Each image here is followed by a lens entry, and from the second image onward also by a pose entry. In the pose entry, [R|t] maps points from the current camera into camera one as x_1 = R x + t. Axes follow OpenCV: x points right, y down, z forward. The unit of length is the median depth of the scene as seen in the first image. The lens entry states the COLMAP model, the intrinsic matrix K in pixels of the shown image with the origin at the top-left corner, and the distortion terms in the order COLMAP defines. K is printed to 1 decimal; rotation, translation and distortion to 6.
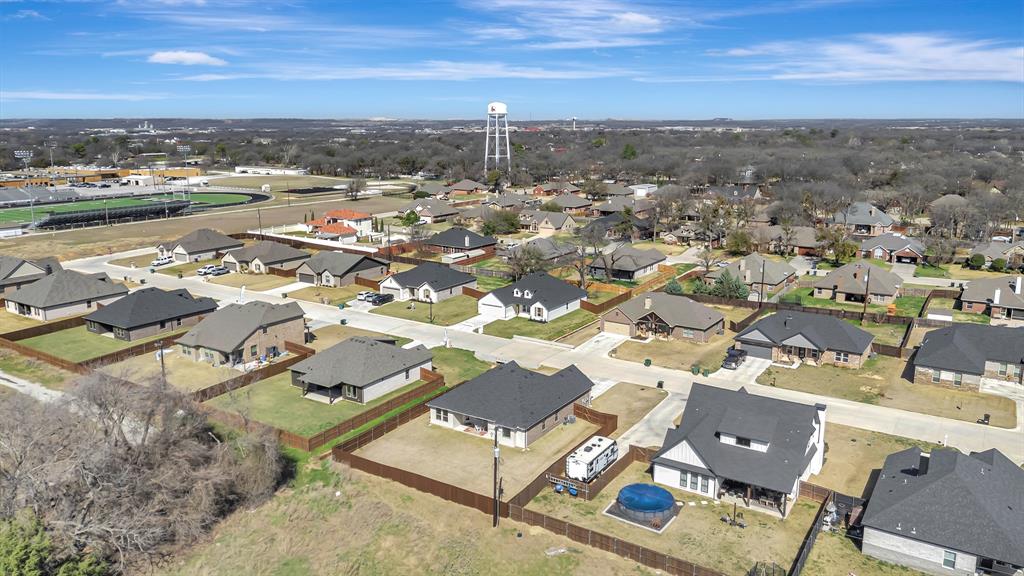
lens RADIAL K [[748.1, 0, 507.5], [0, 748.1, 284.8], [0, 0, 1]] dist [0.072356, -0.056782]
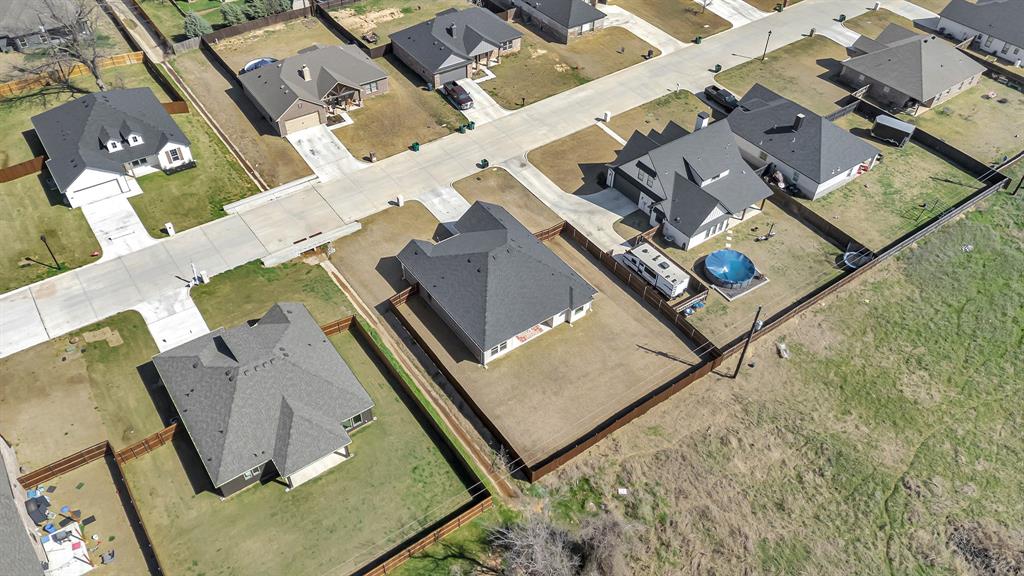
lens RADIAL K [[748.1, 0, 507.5], [0, 748.1, 284.8], [0, 0, 1]] dist [0.072356, -0.056782]
pose [[0.361472, -0.646939, 0.671423, -0.423106], [0.177247, 0.754662, 0.631718, -0.280037], [-0.915380, -0.109341, 0.387458, 0.499541]]
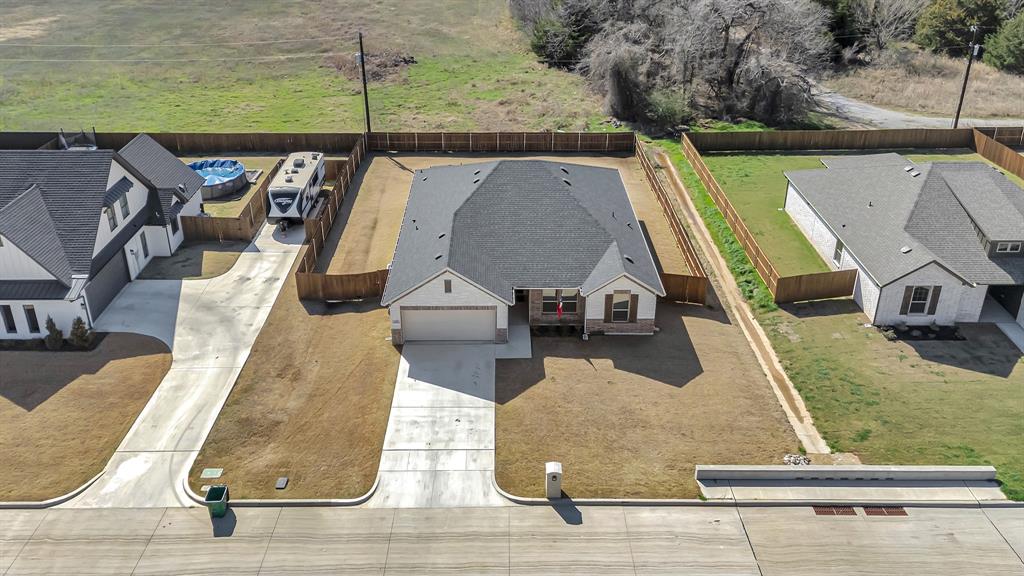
lens RADIAL K [[748.1, 0, 507.5], [0, 748.1, 284.8], [0, 0, 1]] dist [0.072356, -0.056782]
pose [[-0.828314, 0.289278, -0.479807, 0.188826], [-0.112886, 0.752658, 0.648662, -0.098270], [0.548774, 0.591459, -0.590781, 0.980929]]
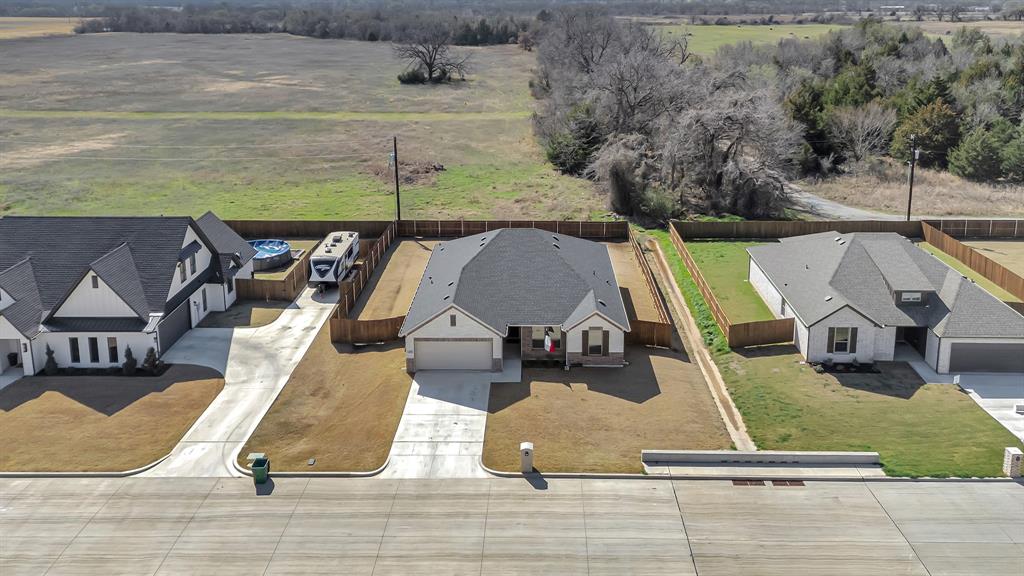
lens RADIAL K [[760.9, 0, 512.0], [0, 760.9, 288.0], [0, 0, 1]] dist [0.087562, -0.090677]
pose [[-0.850069, 0.195713, -0.488956, 0.221288], [-0.109859, 0.842078, 0.528050, -0.115735], [0.515086, 0.502595, -0.694324, 1.060132]]
